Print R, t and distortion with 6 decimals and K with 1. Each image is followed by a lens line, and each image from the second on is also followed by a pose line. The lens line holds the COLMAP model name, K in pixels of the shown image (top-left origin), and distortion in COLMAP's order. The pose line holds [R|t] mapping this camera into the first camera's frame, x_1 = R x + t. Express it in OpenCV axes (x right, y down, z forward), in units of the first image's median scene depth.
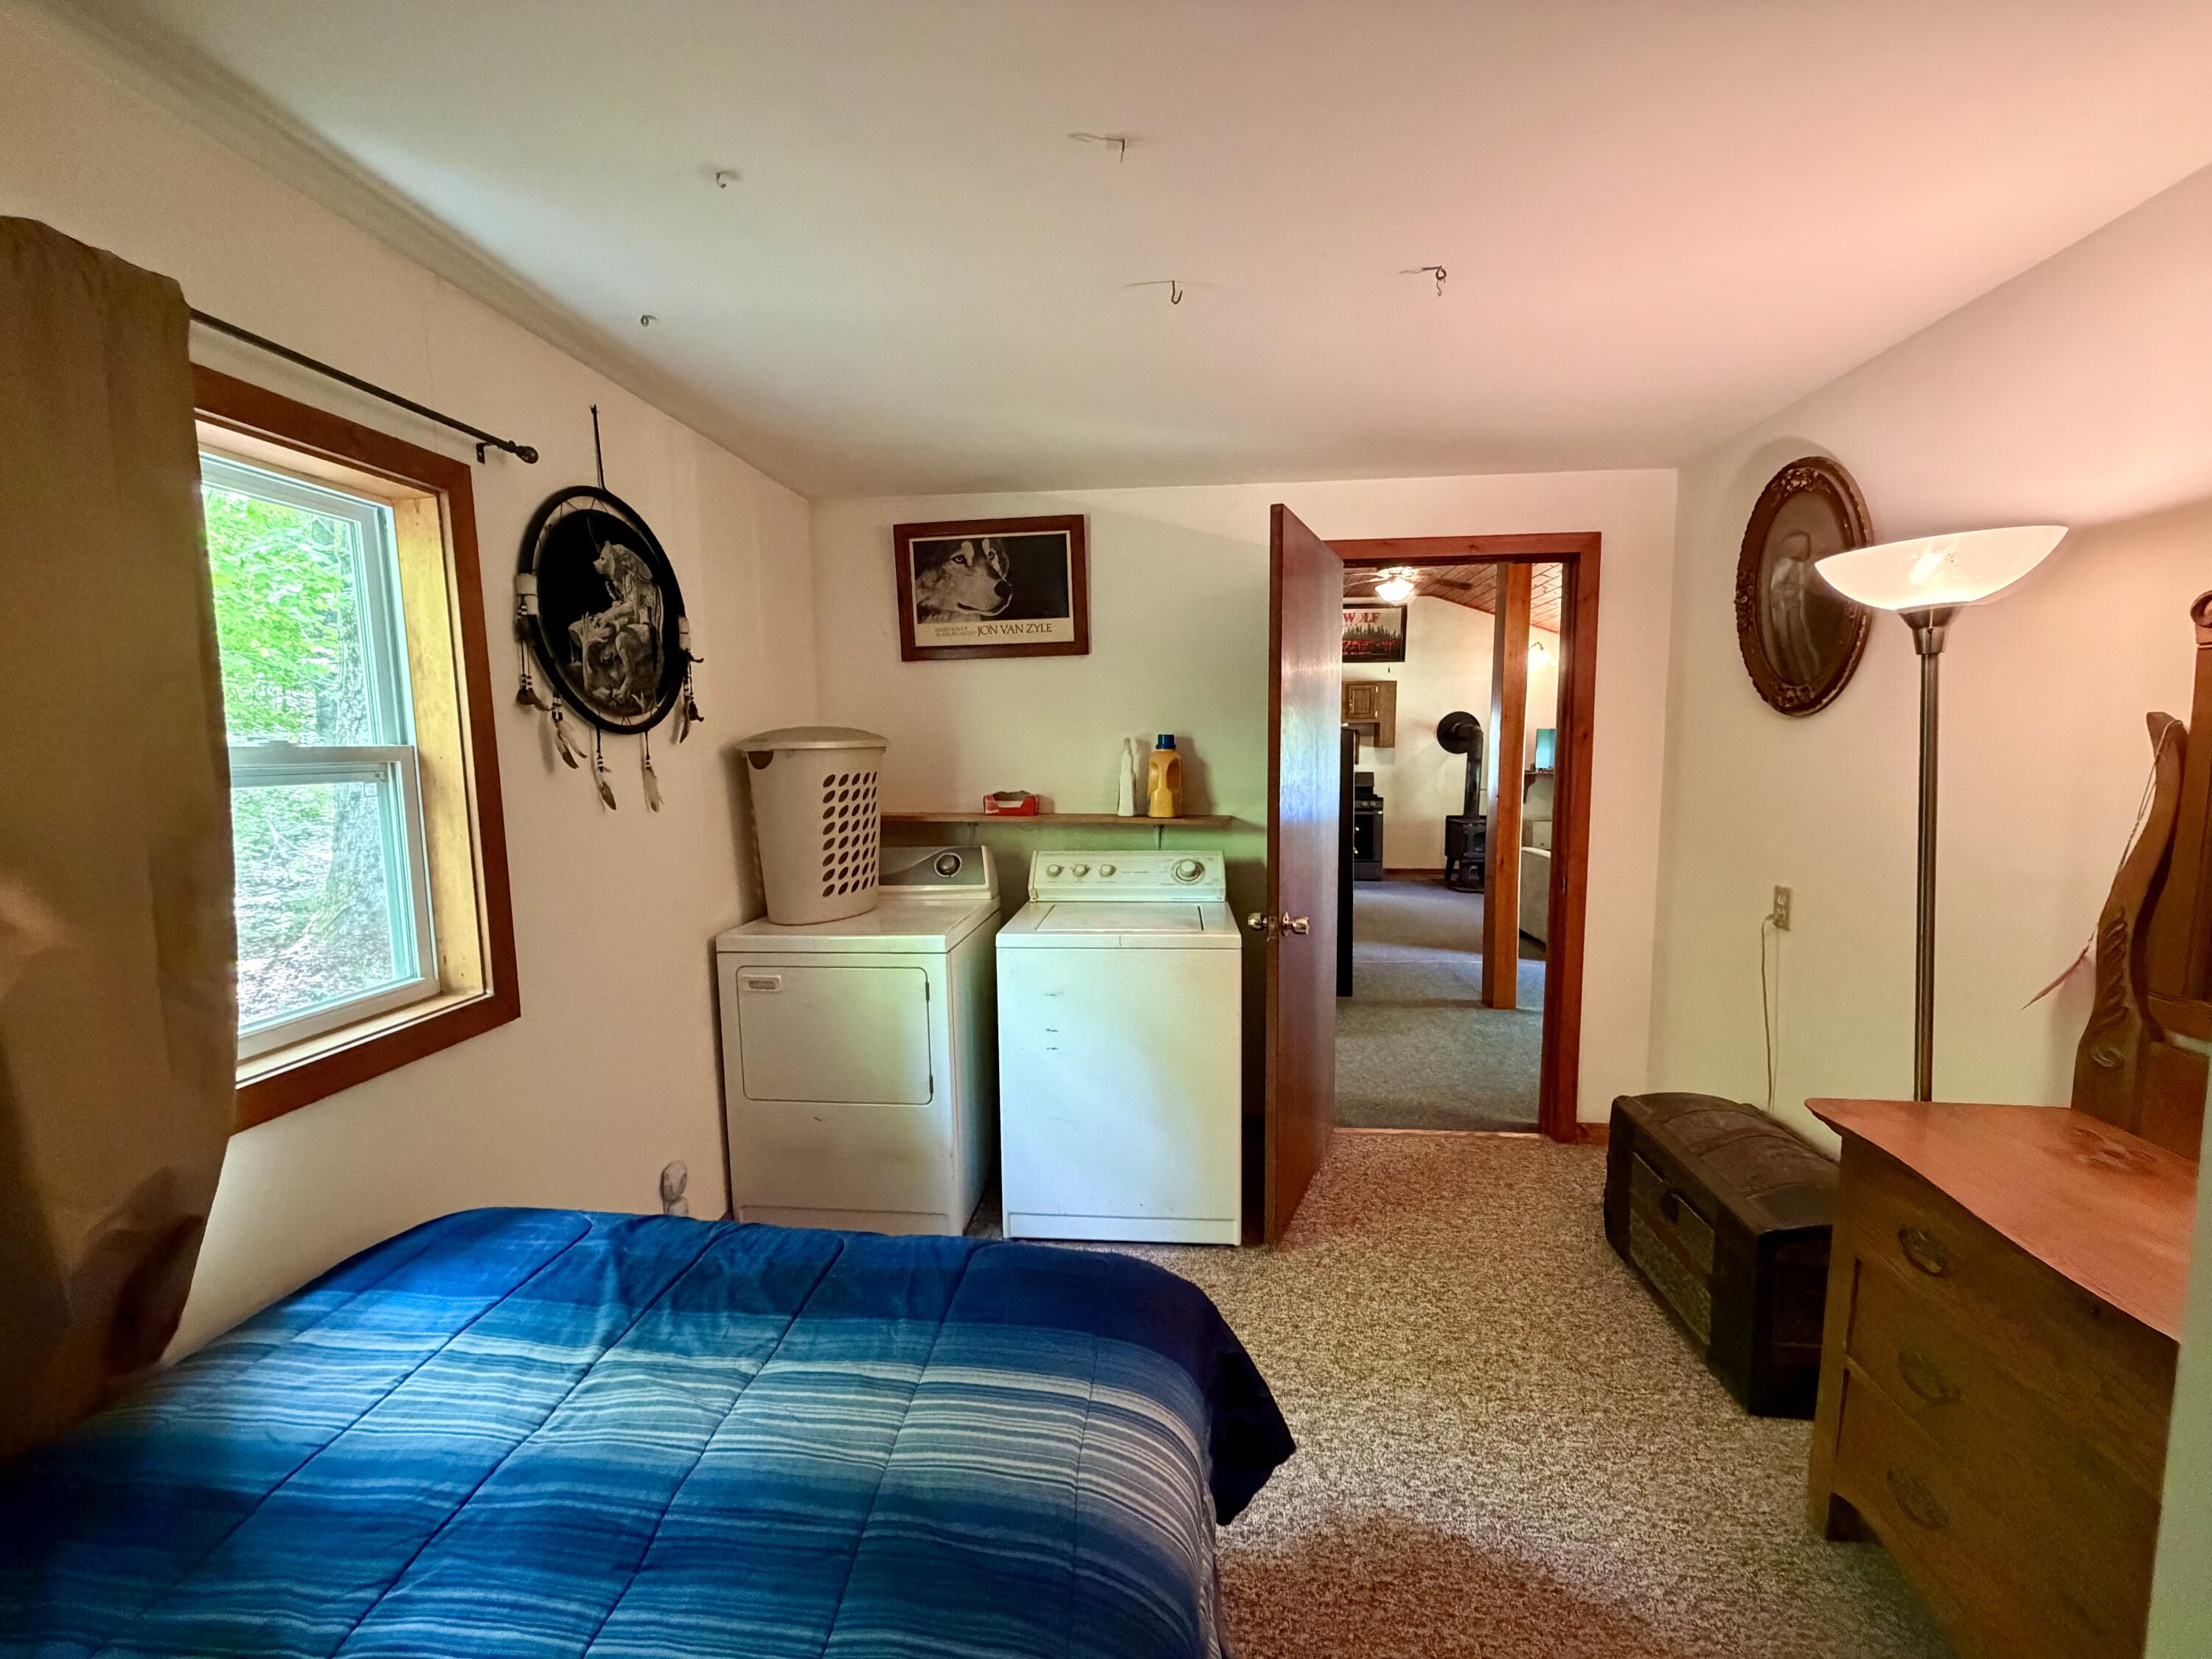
lens RADIAL K [[881.3, 0, 1100.7], [0, 881.3, 827.1], [0, 0, 1]] dist [0.000391, -0.000268]
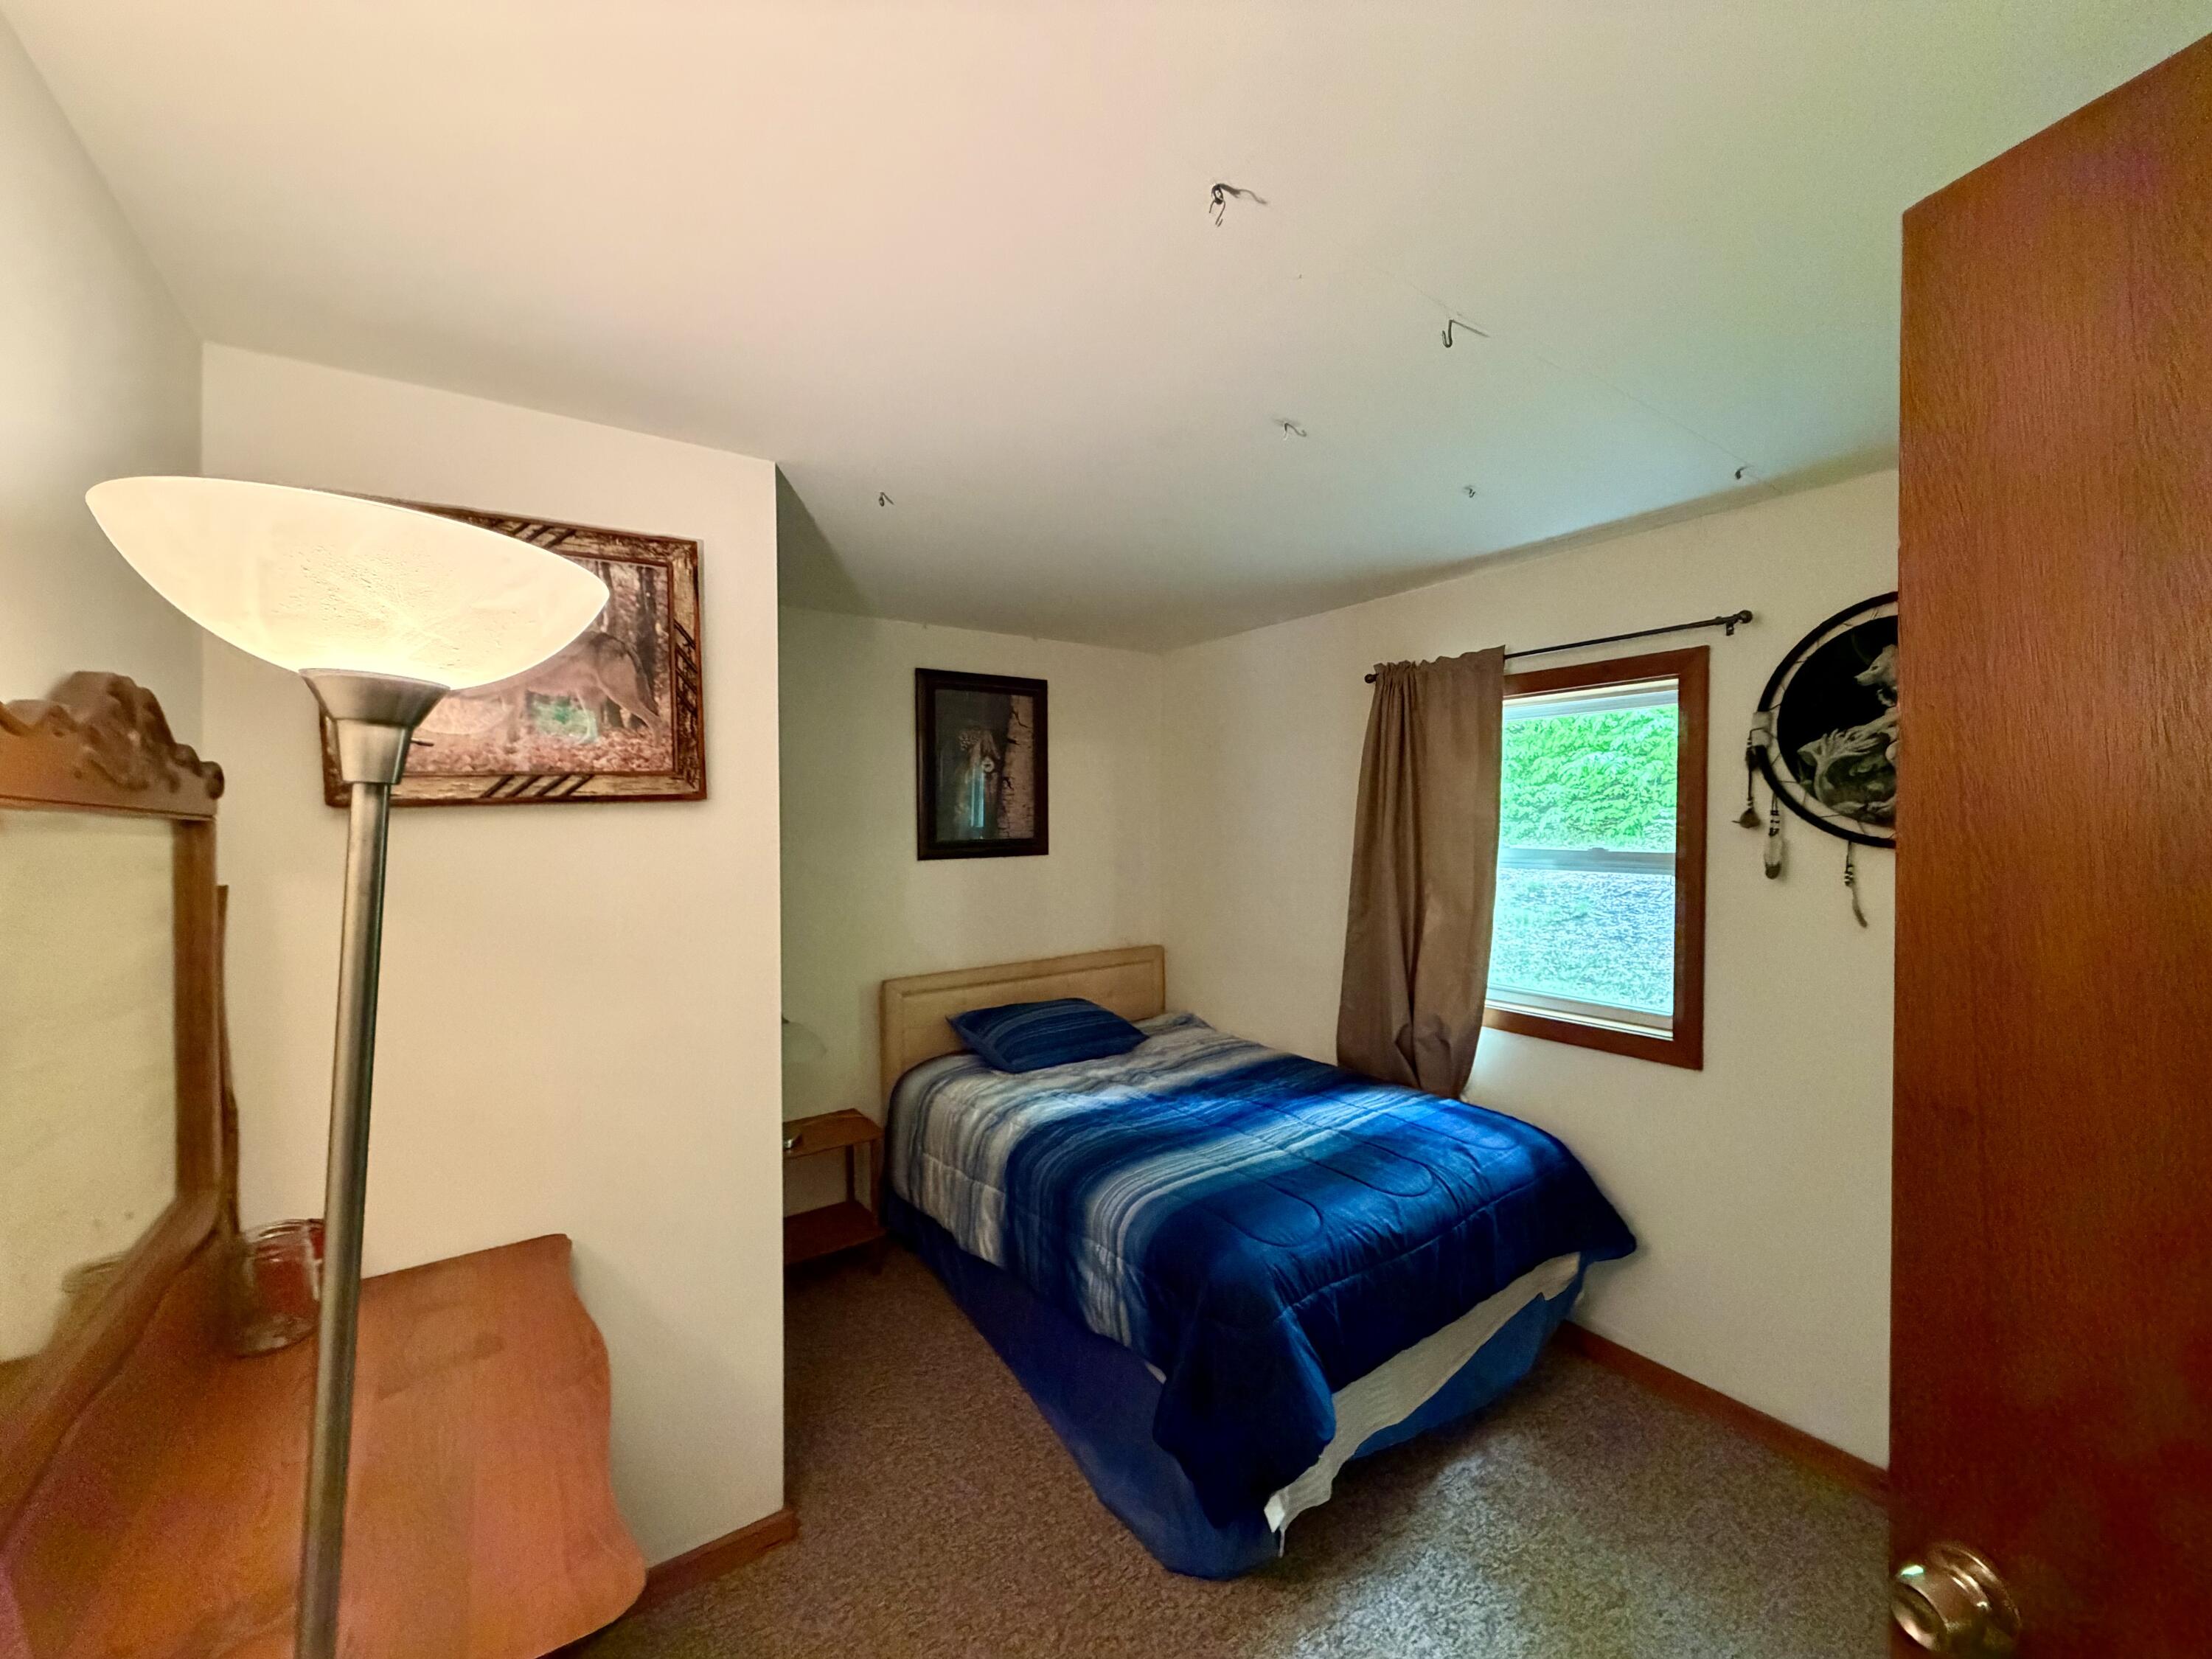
lens RADIAL K [[881.3, 0, 1100.7], [0, 881.3, 827.1], [0, 0, 1]] dist [0.000391, -0.000268]
pose [[-0.748556, 0.020479, -0.662756, 0.739338], [-0.051122, 0.994765, 0.088478, -0.180248], [0.661098, 0.100112, -0.743590, 1.220967]]
